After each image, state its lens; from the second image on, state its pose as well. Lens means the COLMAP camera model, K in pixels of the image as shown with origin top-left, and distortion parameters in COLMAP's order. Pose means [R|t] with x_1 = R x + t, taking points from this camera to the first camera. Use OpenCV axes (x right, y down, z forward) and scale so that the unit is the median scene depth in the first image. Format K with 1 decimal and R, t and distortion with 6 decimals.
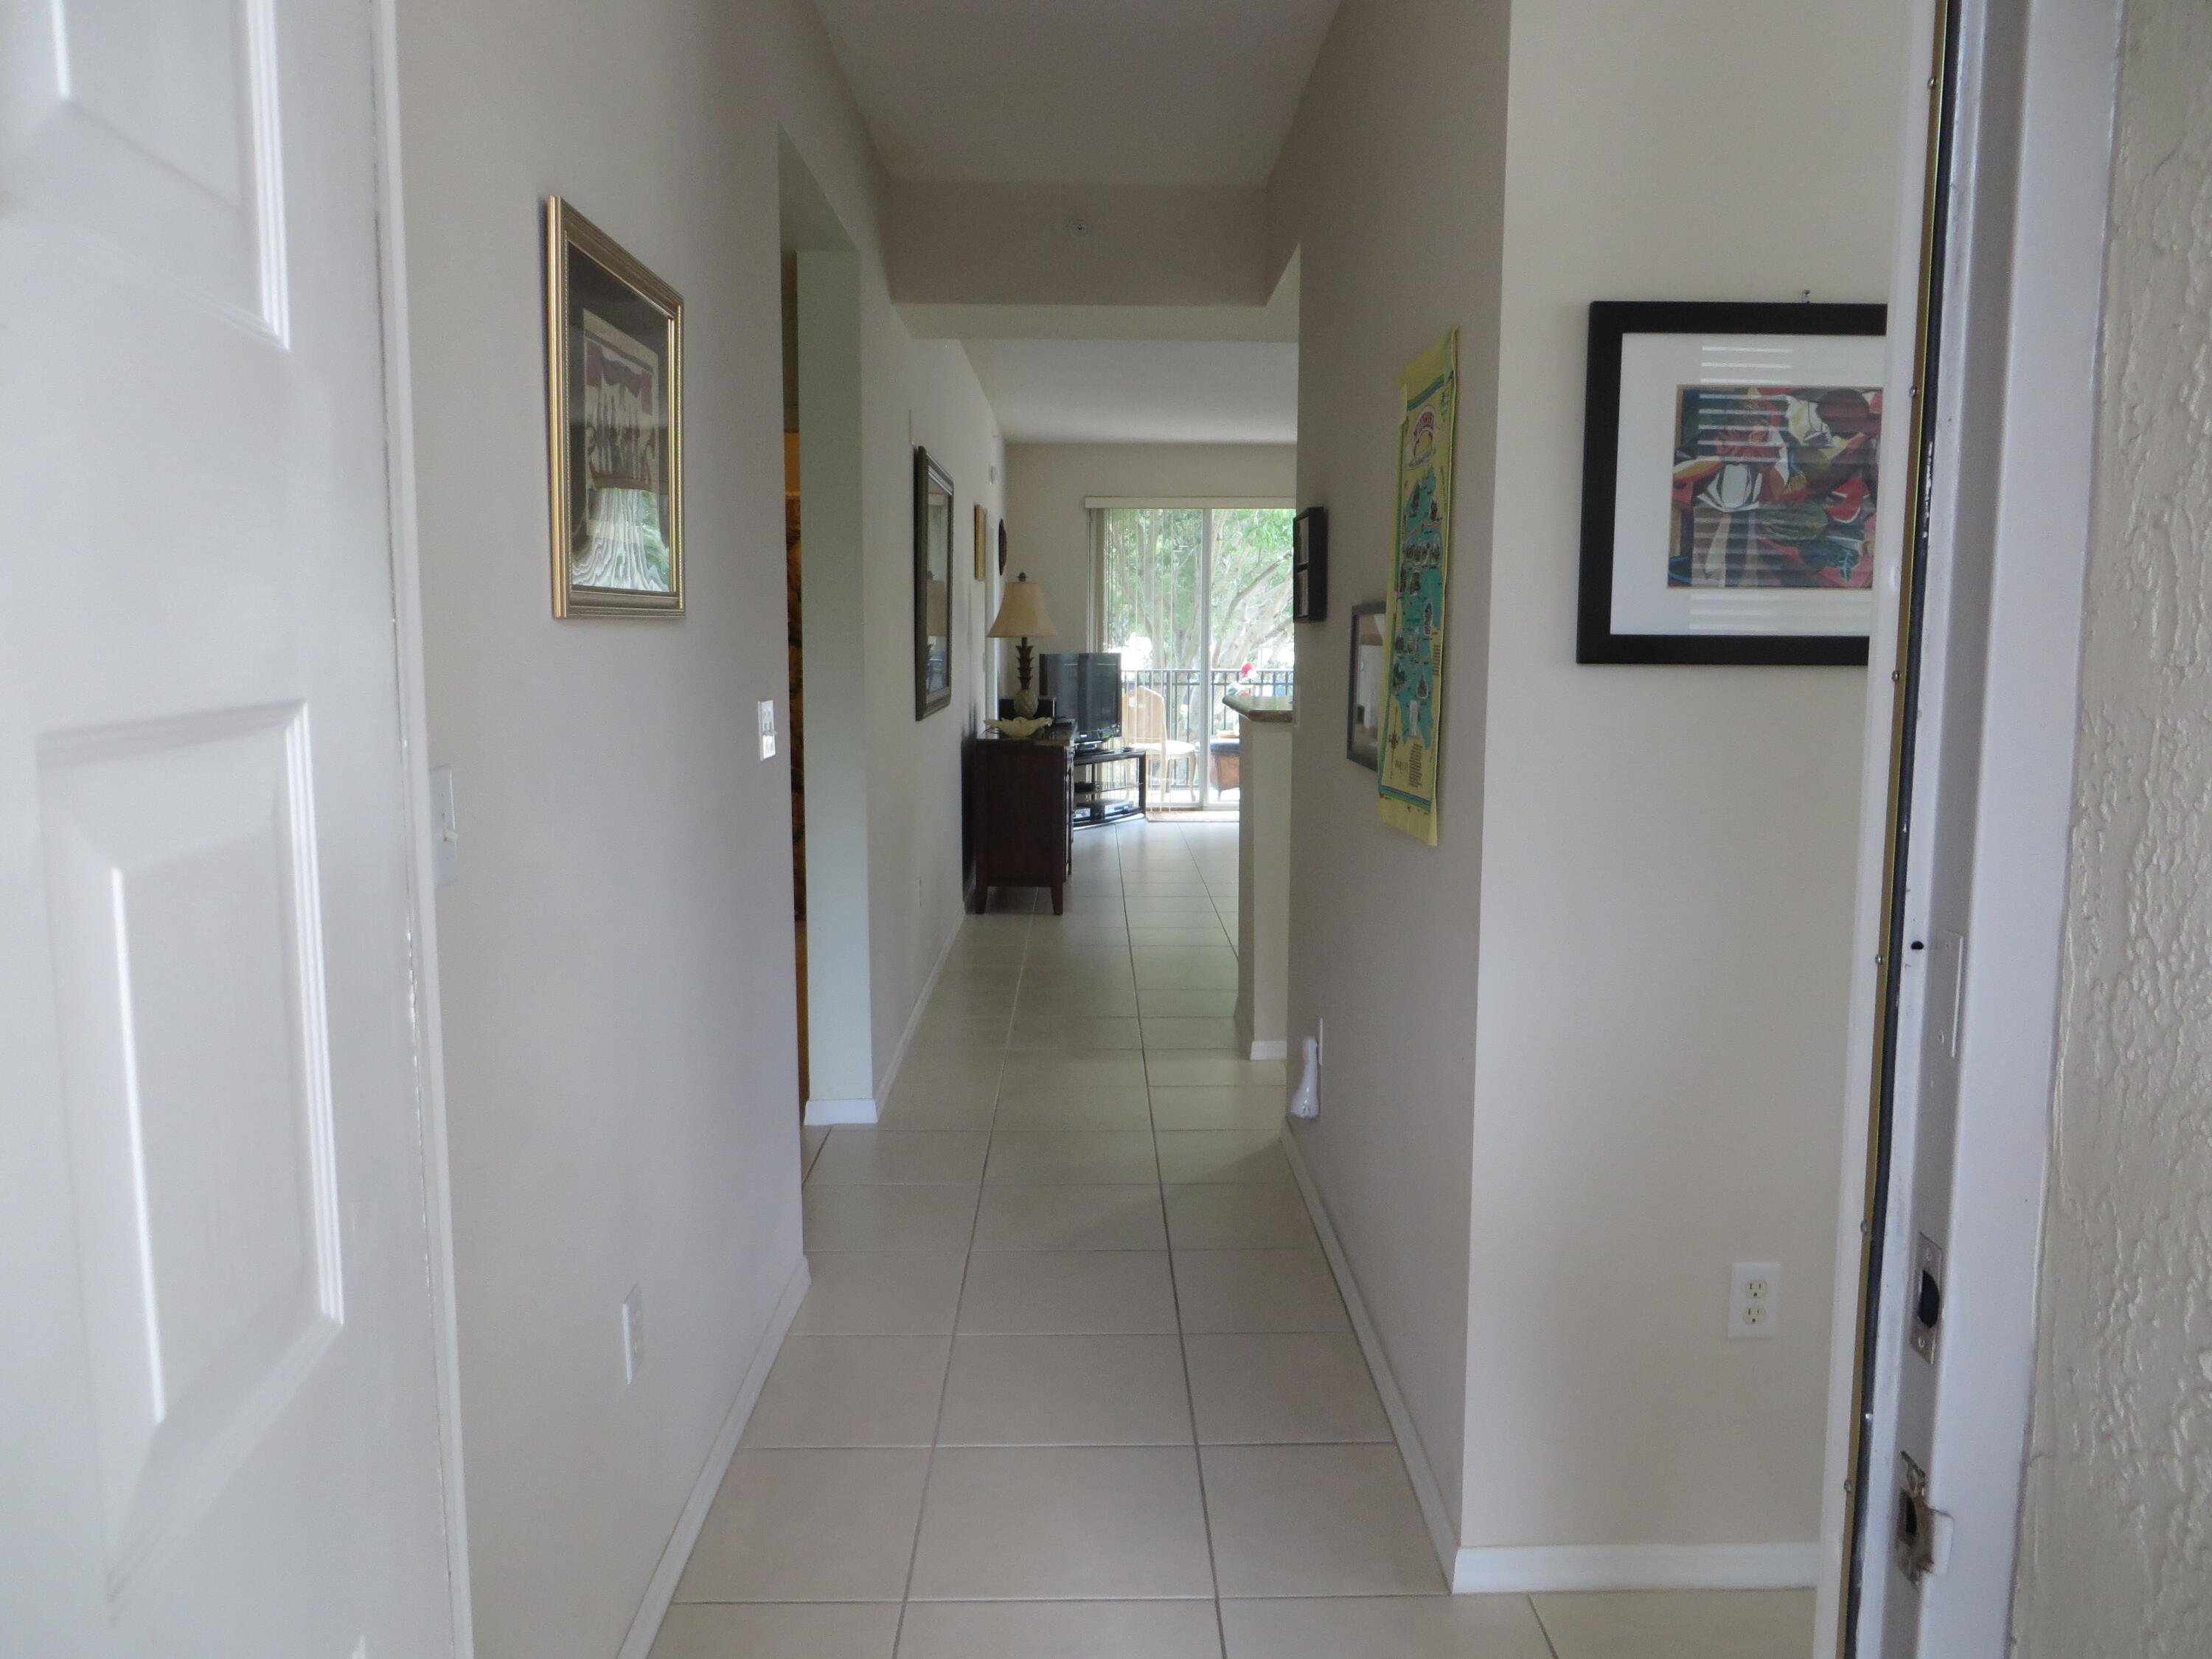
lens RADIAL K [[1641.3, 0, 1093.9], [0, 1641.3, 828.7], [0, 0, 1]] dist [-0.026722, 0.005094]
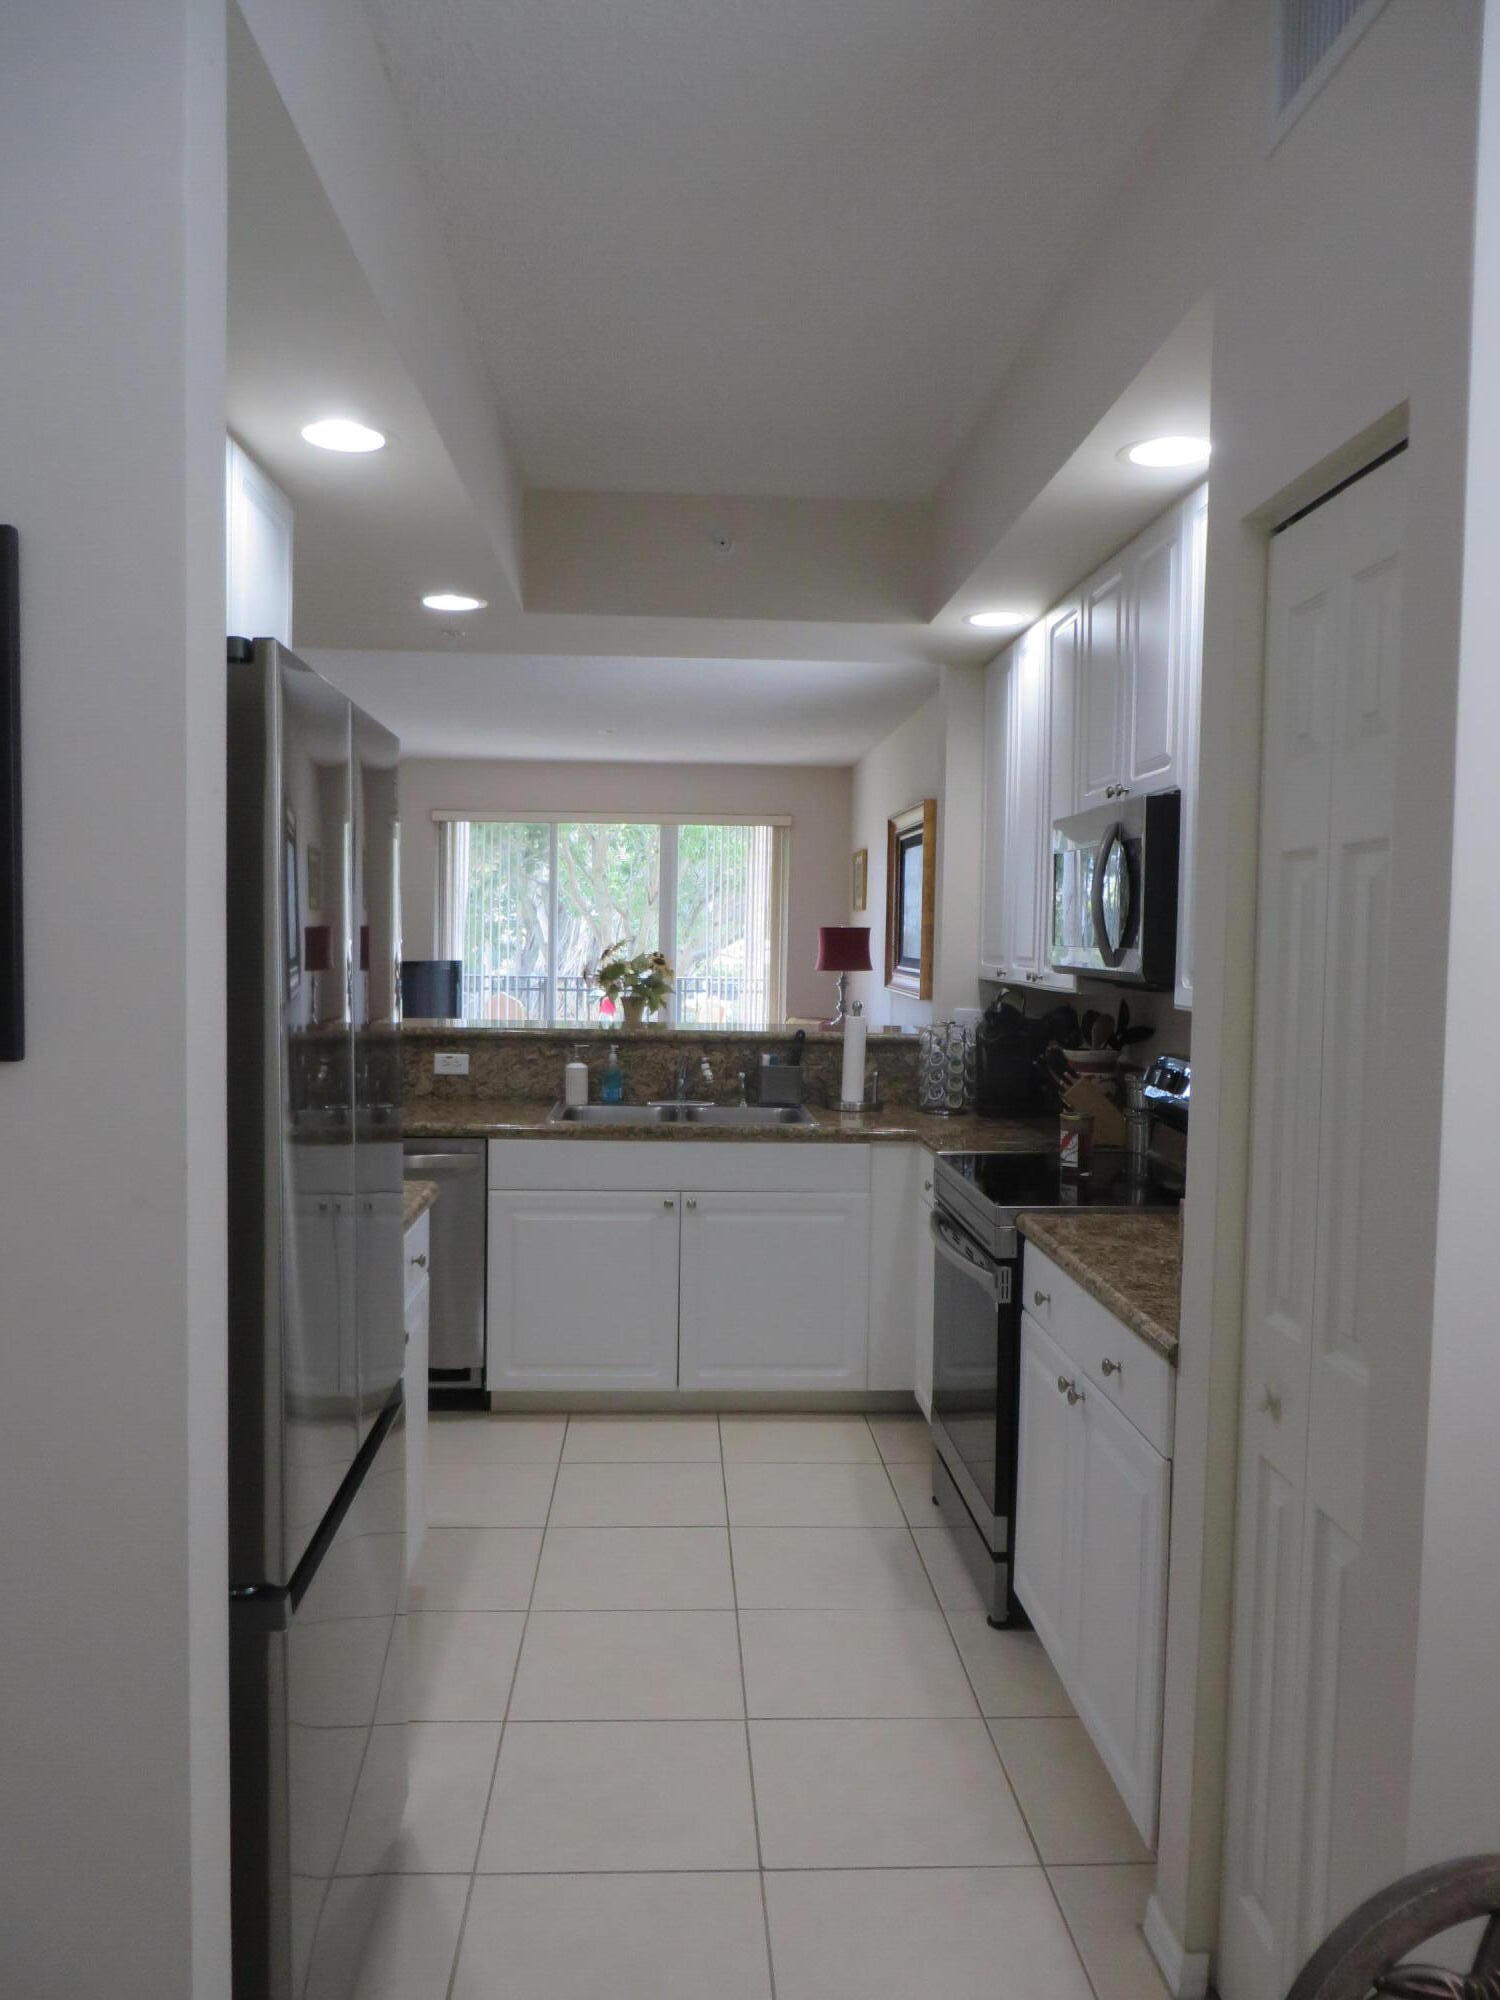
lens RADIAL K [[1479.5, 0, 750.0], [0, 1479.5, 1000.0], [0, 0, 1]] dist [-0.021883, 0.002198]
pose [[0.998609, 0.011195, 0.051532, 0.156341], [-0.007318, 0.997170, -0.074816, -0.015230], [-0.052224, 0.074335, 0.995865, 0.078403]]
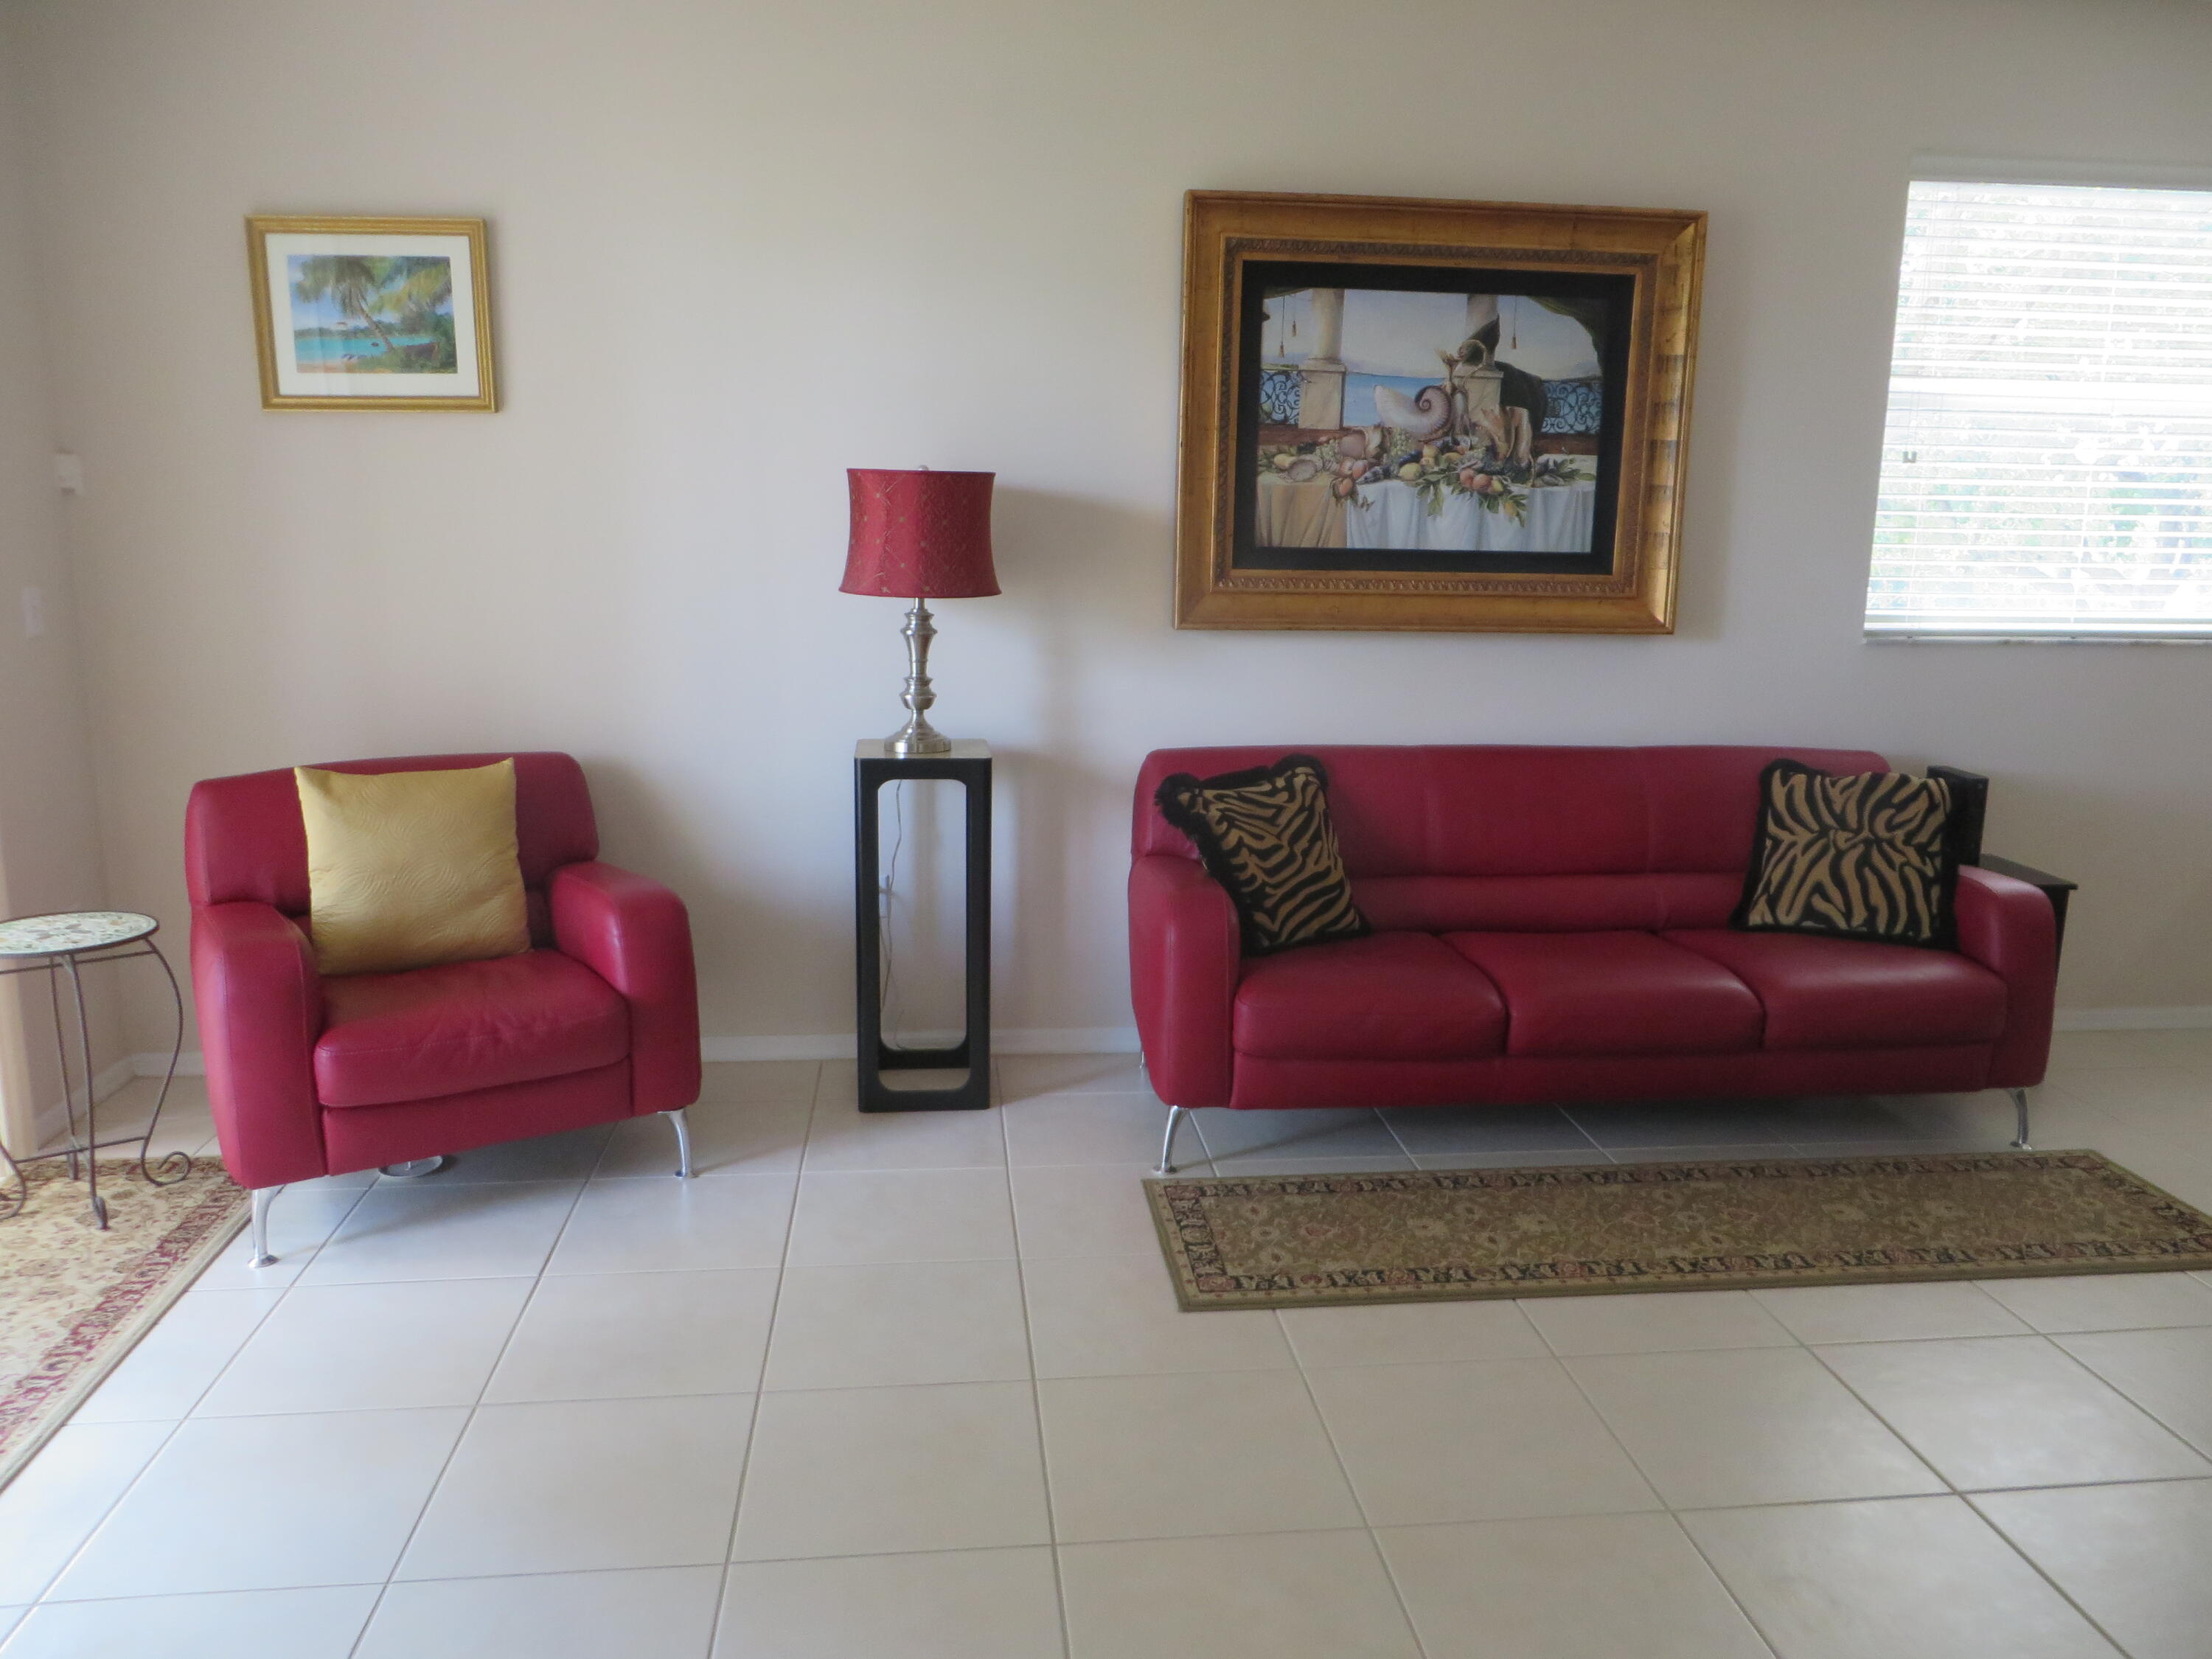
lens RADIAL K [[1636.3, 0, 1105.3], [0, 1636.3, 862.6], [0, 0, 1]] dist [-0.021883, 0.002198]
pose [[-0.100849, -0.213674, 0.971686, -0.081121], [0.110293, 0.968244, 0.224365, -0.111020], [-0.988769, 0.129797, -0.074079, 0.890683]]
